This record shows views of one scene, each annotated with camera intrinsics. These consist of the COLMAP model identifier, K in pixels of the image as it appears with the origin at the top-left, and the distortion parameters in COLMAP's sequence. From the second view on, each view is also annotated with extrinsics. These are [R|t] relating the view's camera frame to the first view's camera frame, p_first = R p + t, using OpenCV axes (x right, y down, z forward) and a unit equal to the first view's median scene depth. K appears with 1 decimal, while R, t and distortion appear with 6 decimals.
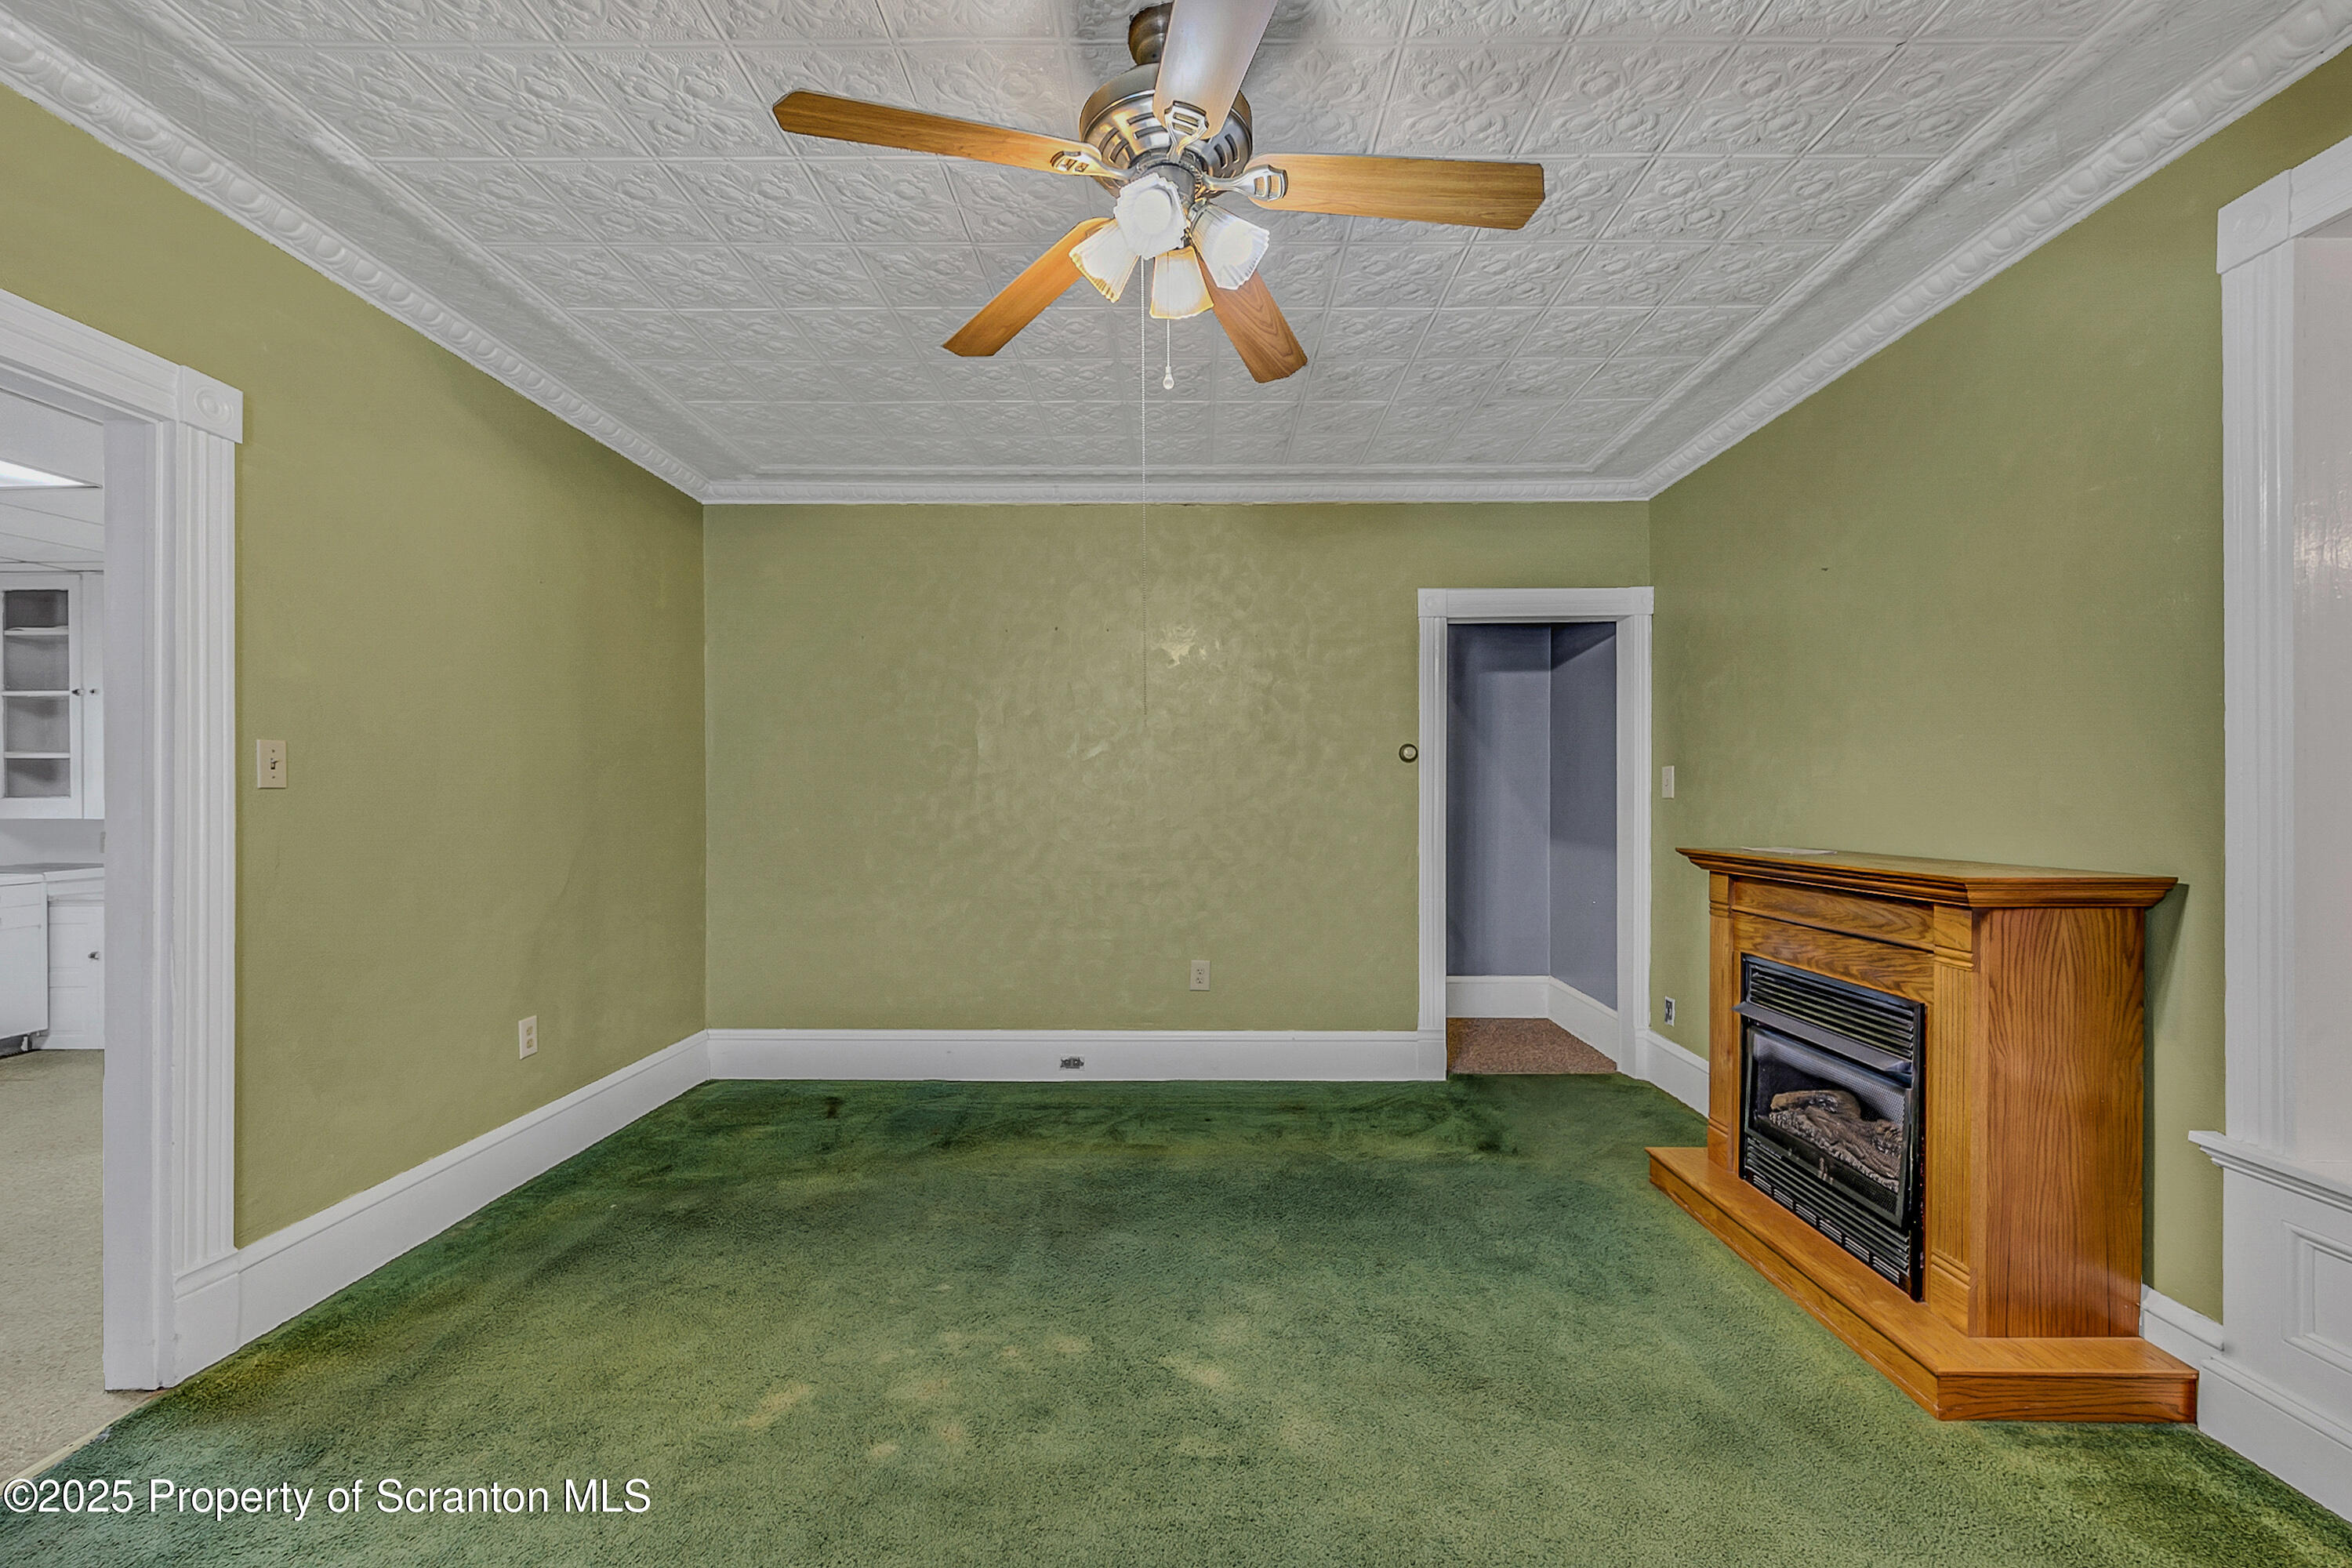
lens RADIAL K [[964.2, 0, 1181.1], [0, 964.2, 792.9], [0, 0, 1]] dist [0.023319, -0.000057]
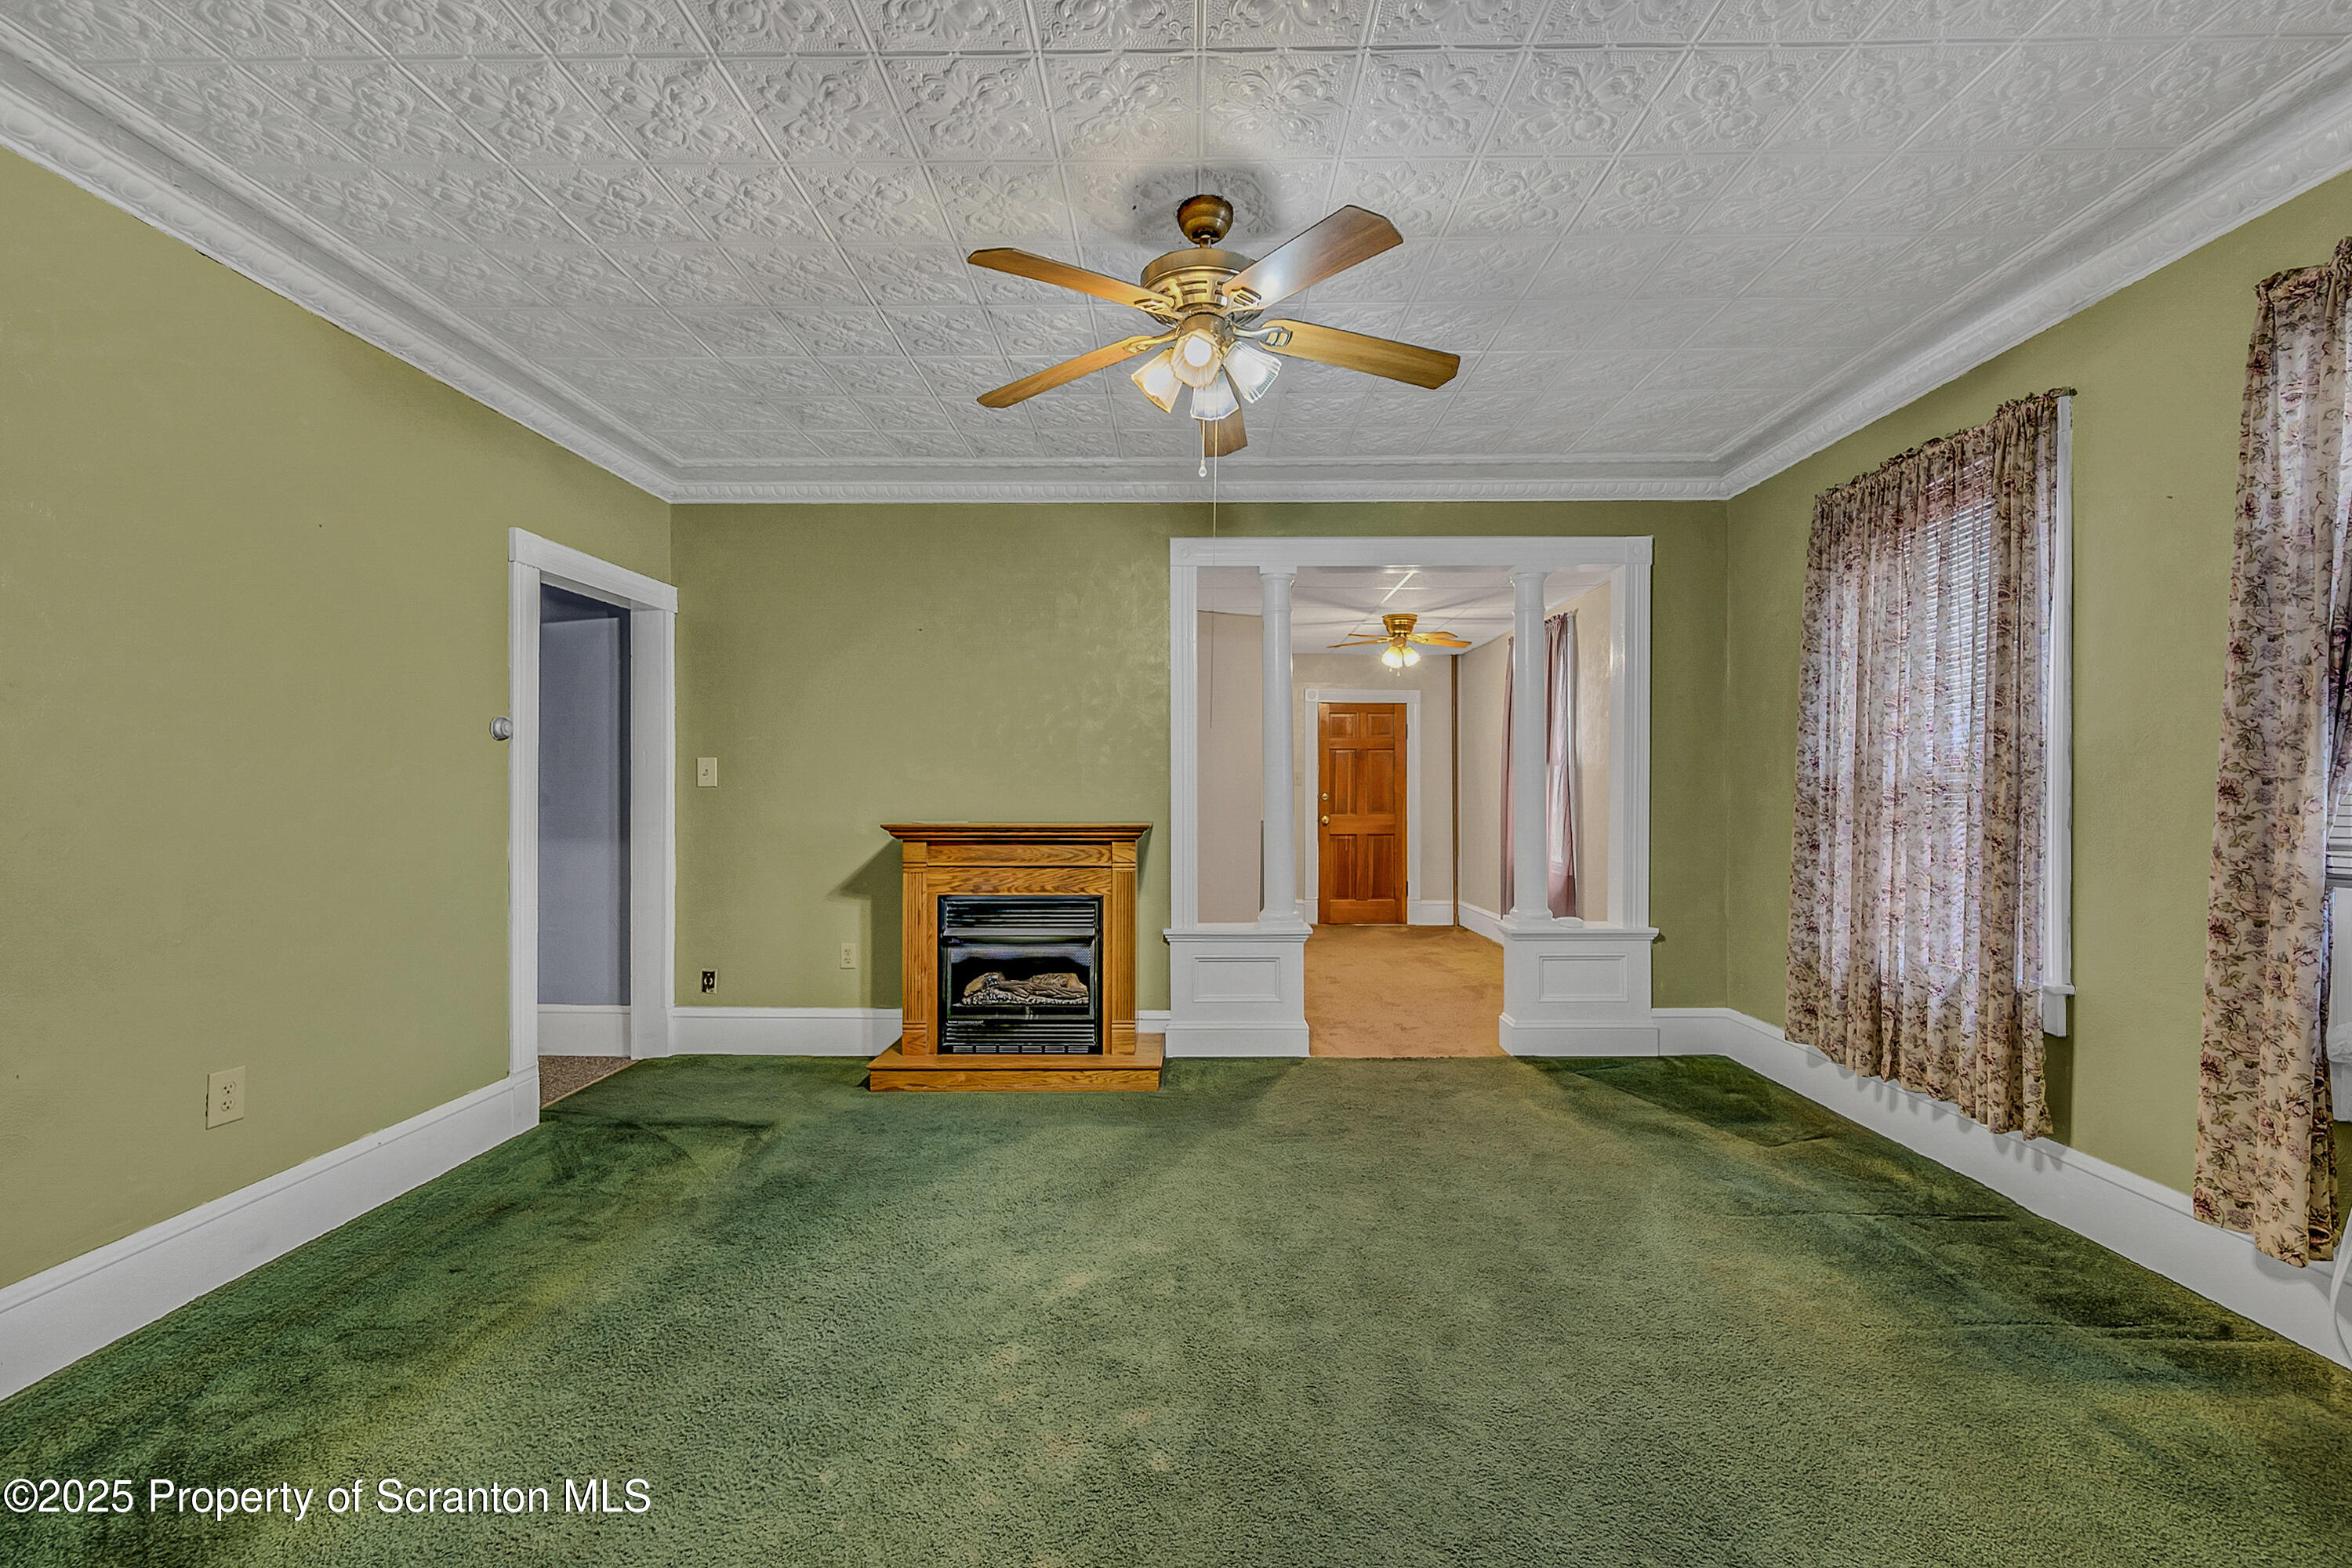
lens RADIAL K [[964.2, 0, 1181.1], [0, 964.2, 792.9], [0, 0, 1]] dist [0.023319, -0.000057]
pose [[0.007107, -0.006709, 0.999952, -0.833710], [-0.001057, 0.999977, 0.006716, 0.005782], [-0.999974, -0.001104, 0.007100, 0.643773]]
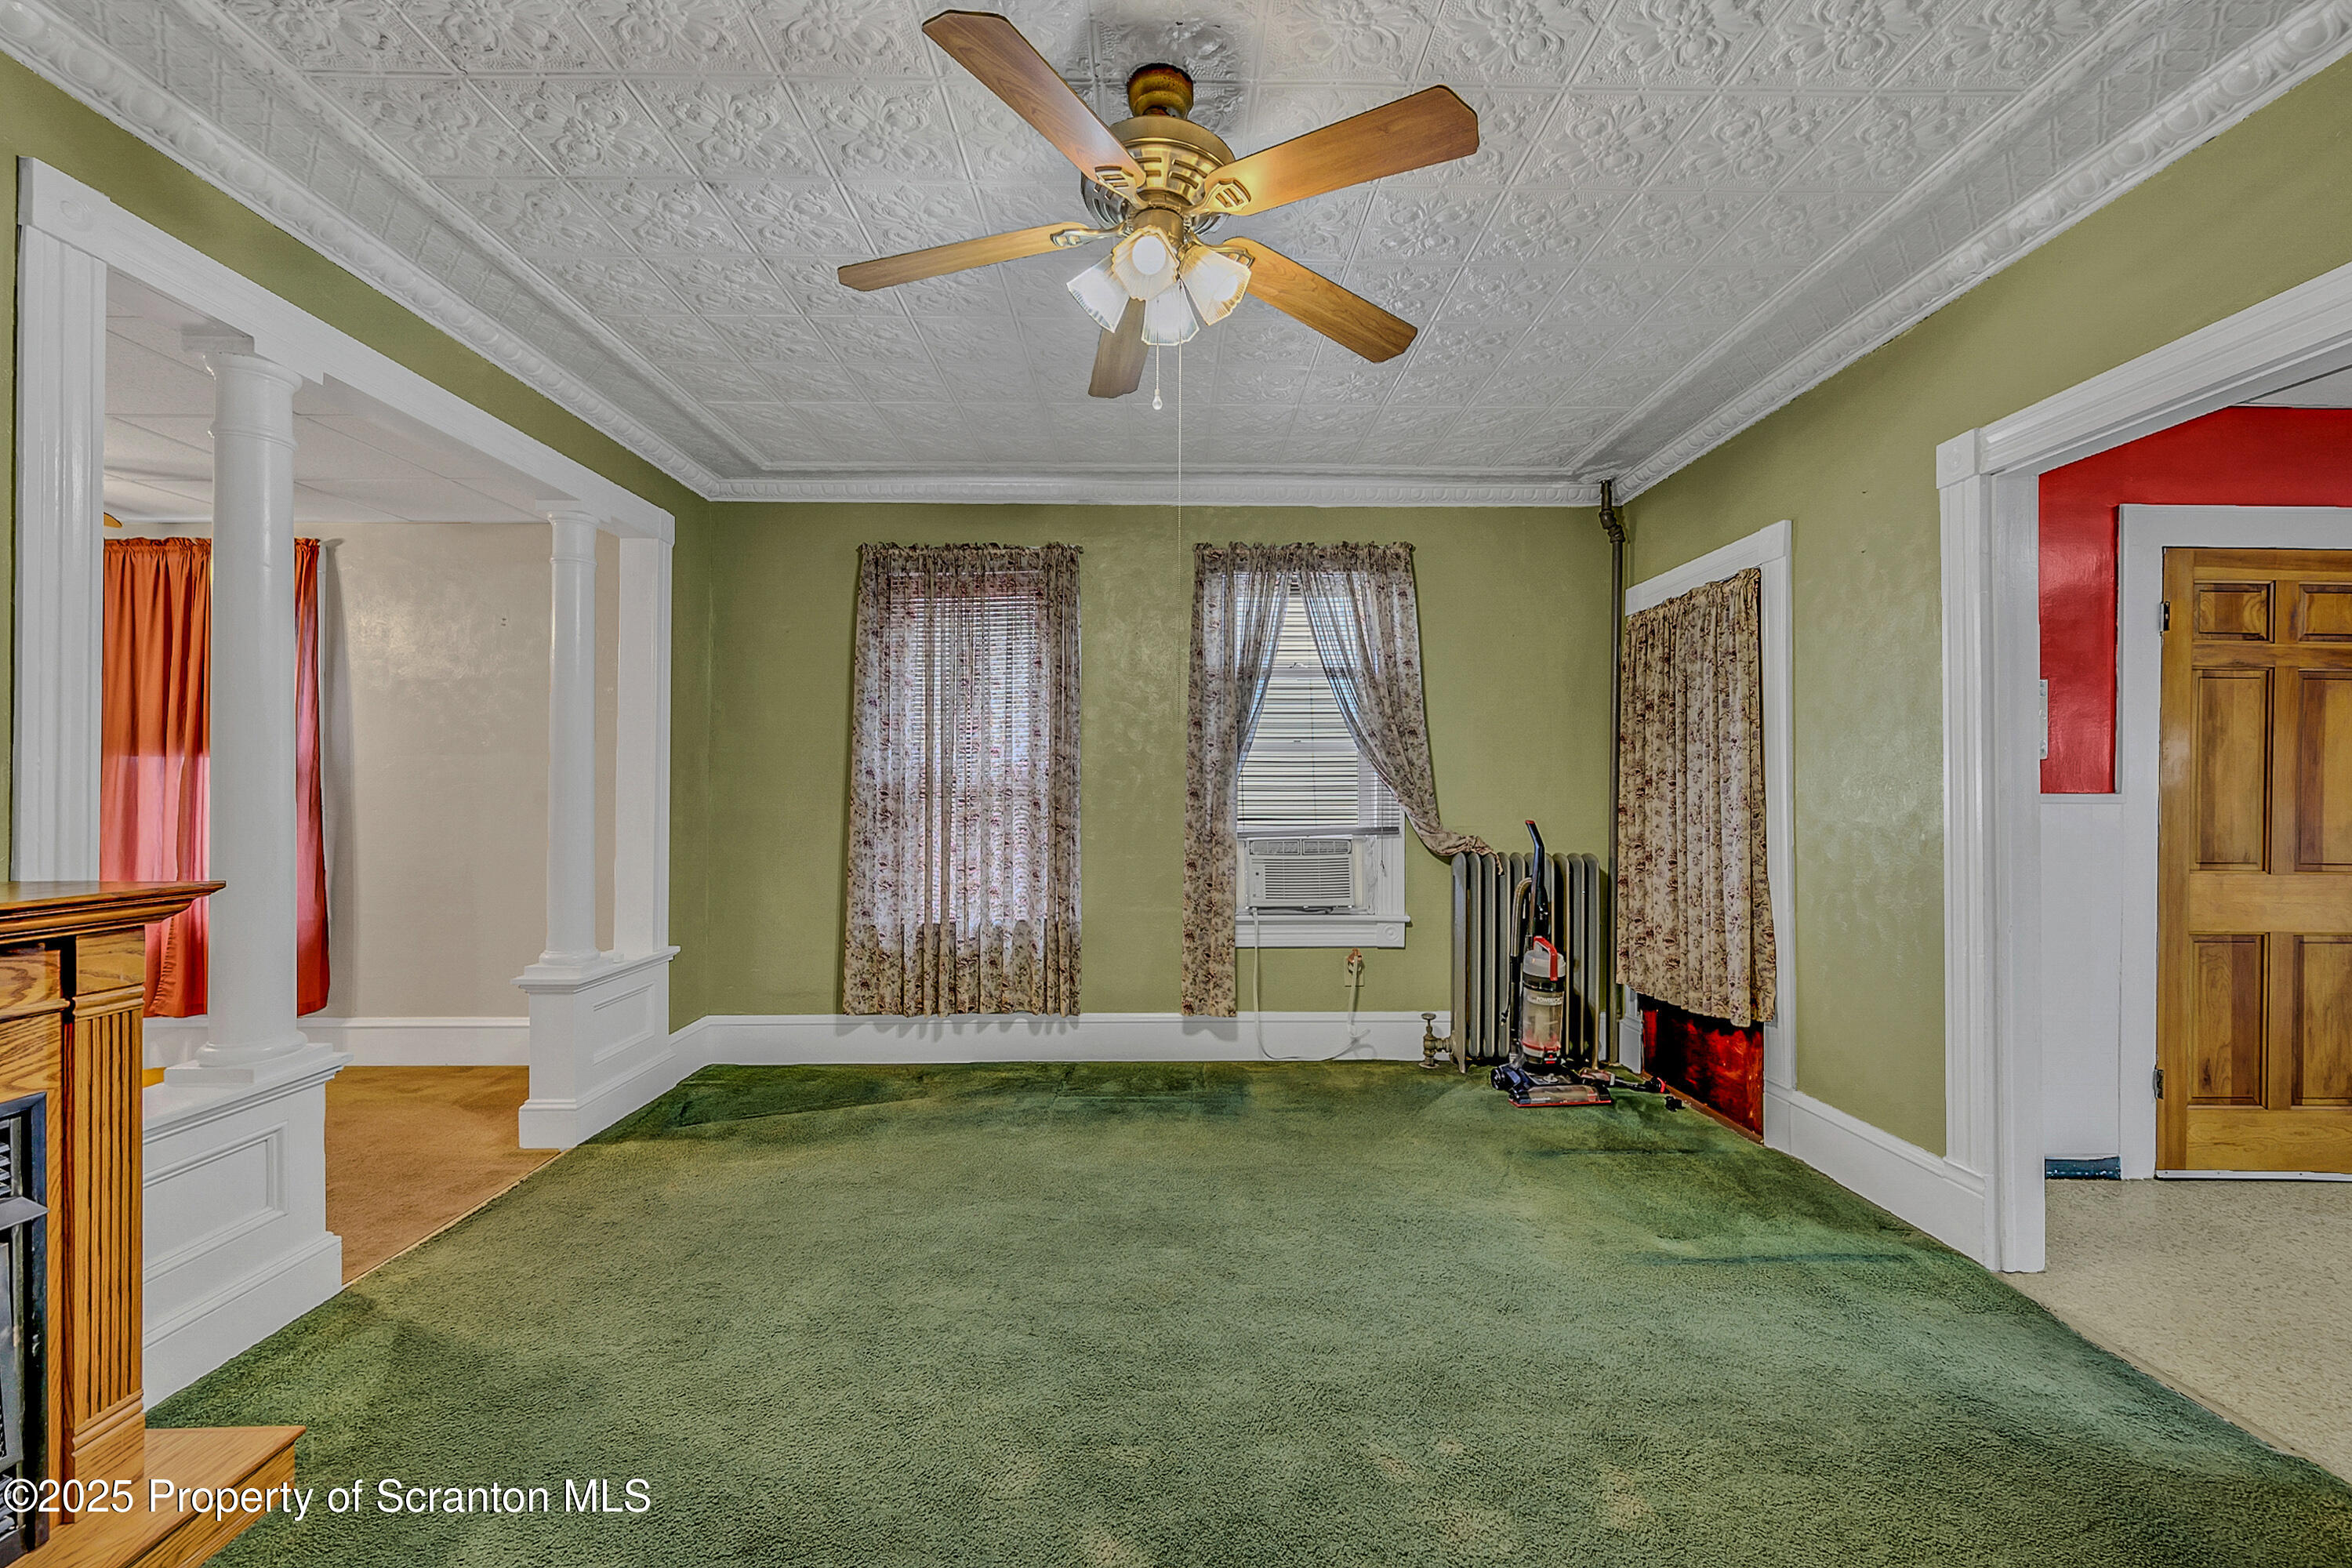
lens RADIAL K [[964.2, 0, 1181.1], [0, 964.2, 792.9], [0, 0, 1]] dist [0.023319, -0.000057]
pose [[-0.999370, -0.001151, -0.035479, 0.003578], [-0.001101, 0.999998, -0.001421, 0.009110], [0.035481, -0.001381, -0.999369, 1.309082]]
